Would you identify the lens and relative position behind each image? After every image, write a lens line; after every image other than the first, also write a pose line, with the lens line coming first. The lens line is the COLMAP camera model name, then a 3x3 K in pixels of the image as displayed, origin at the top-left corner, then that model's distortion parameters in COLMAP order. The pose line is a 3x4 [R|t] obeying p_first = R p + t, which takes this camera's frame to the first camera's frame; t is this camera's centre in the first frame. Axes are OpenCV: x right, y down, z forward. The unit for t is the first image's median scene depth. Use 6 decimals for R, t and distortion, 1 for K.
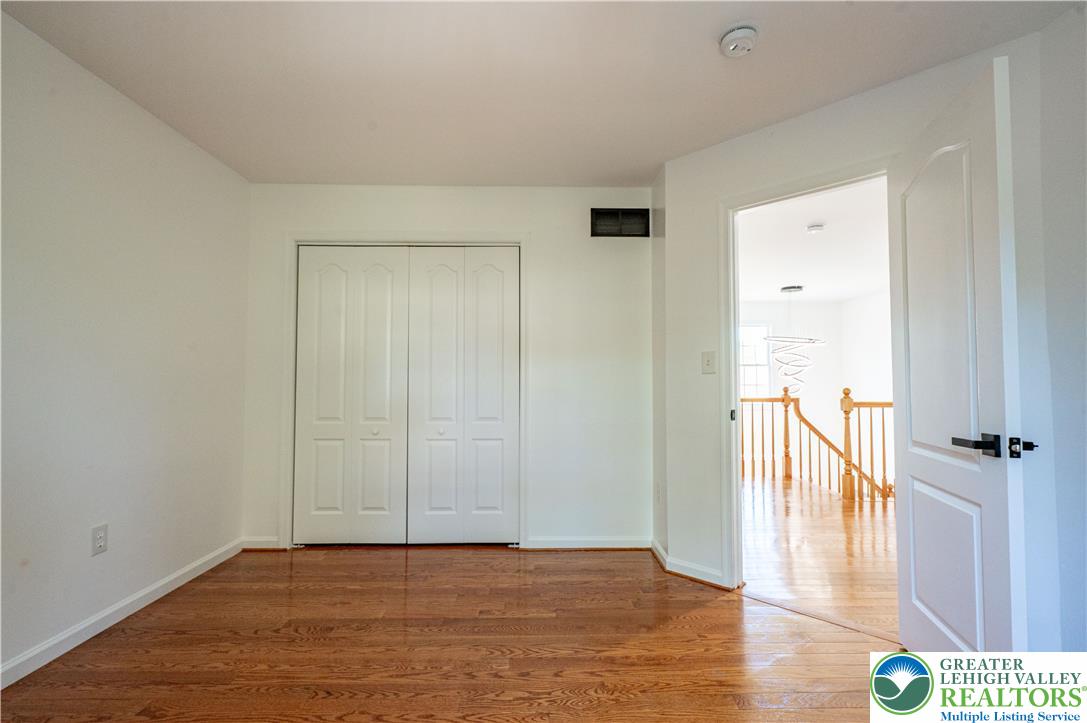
lens RADIAL K [[486.0, 0, 541.5], [0, 486.0, 362.4], [0, 0, 1]] dist [-0.004178, 0.001110]
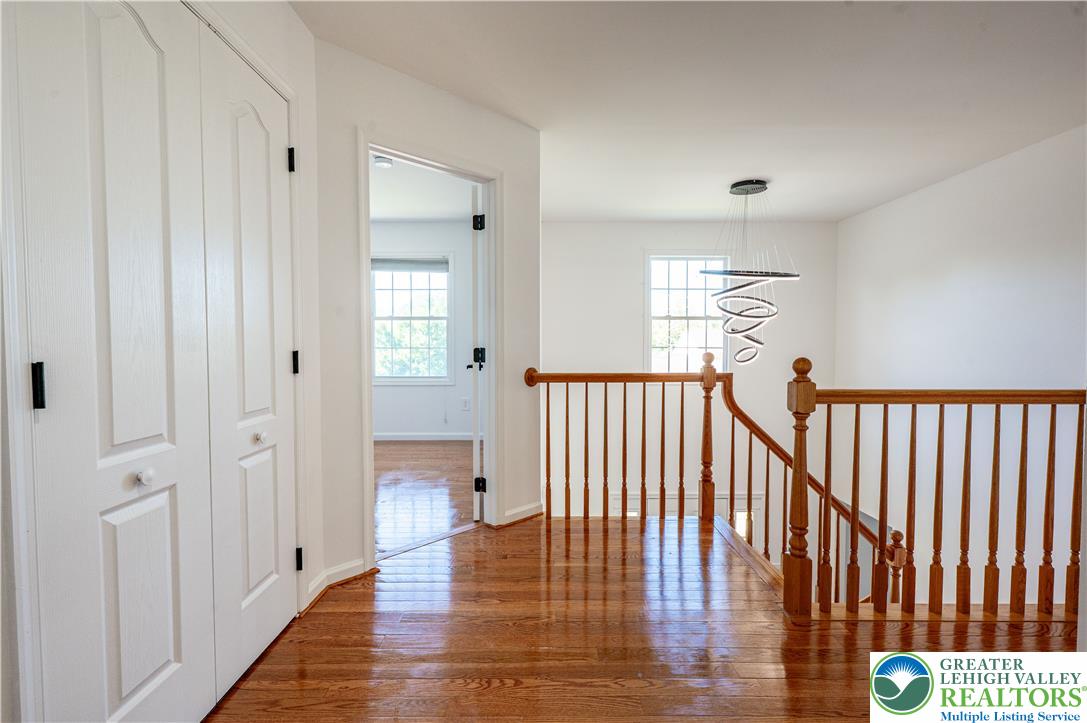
lens RADIAL K [[486.9, 0, 543.5], [0, 486.9, 361.5], [0, 0, 1]] dist [-0.000554, 0.000075]
pose [[0.999770, 0.000985, -0.021402, 0.485800], [0.000669, 0.997019, 0.077152, 0.027096], [0.021415, -0.077149, 0.996790, 0.673859]]
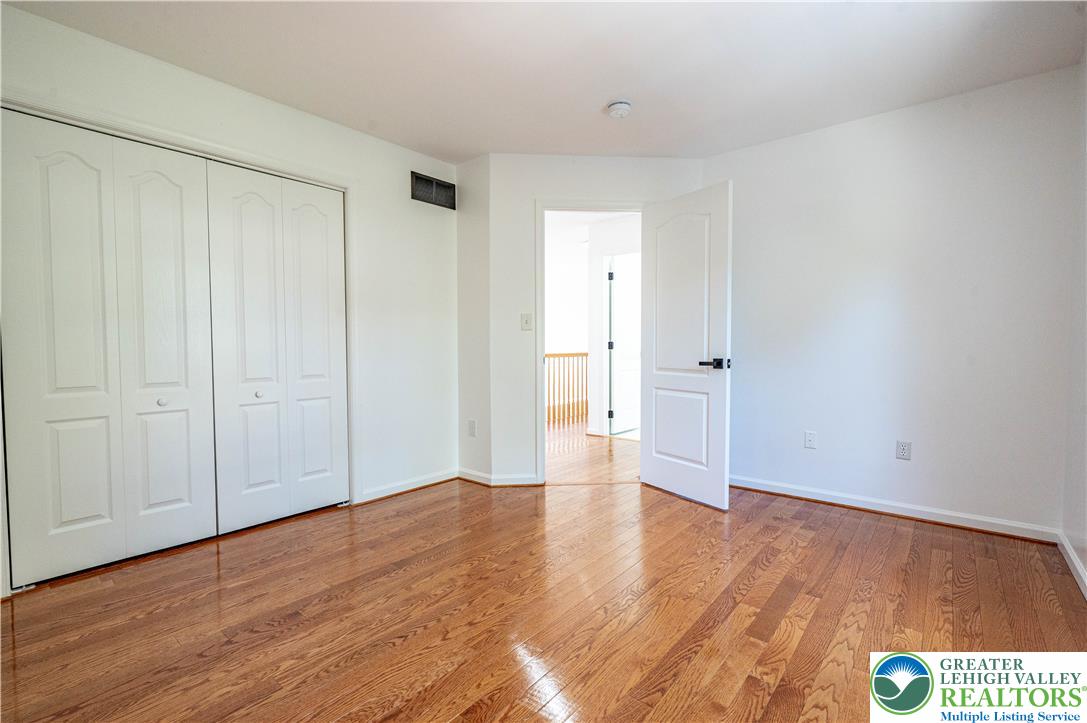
lens RADIAL K [[486.0, 0, 541.5], [0, 486.0, 362.4], [0, 0, 1]] dist [-0.004178, 0.001110]
pose [[0.658572, -0.031280, 0.751868, -0.521085], [-0.024301, 0.997731, 0.062794, 0.022095], [-0.752126, -0.059625, 0.656317, 0.080614]]
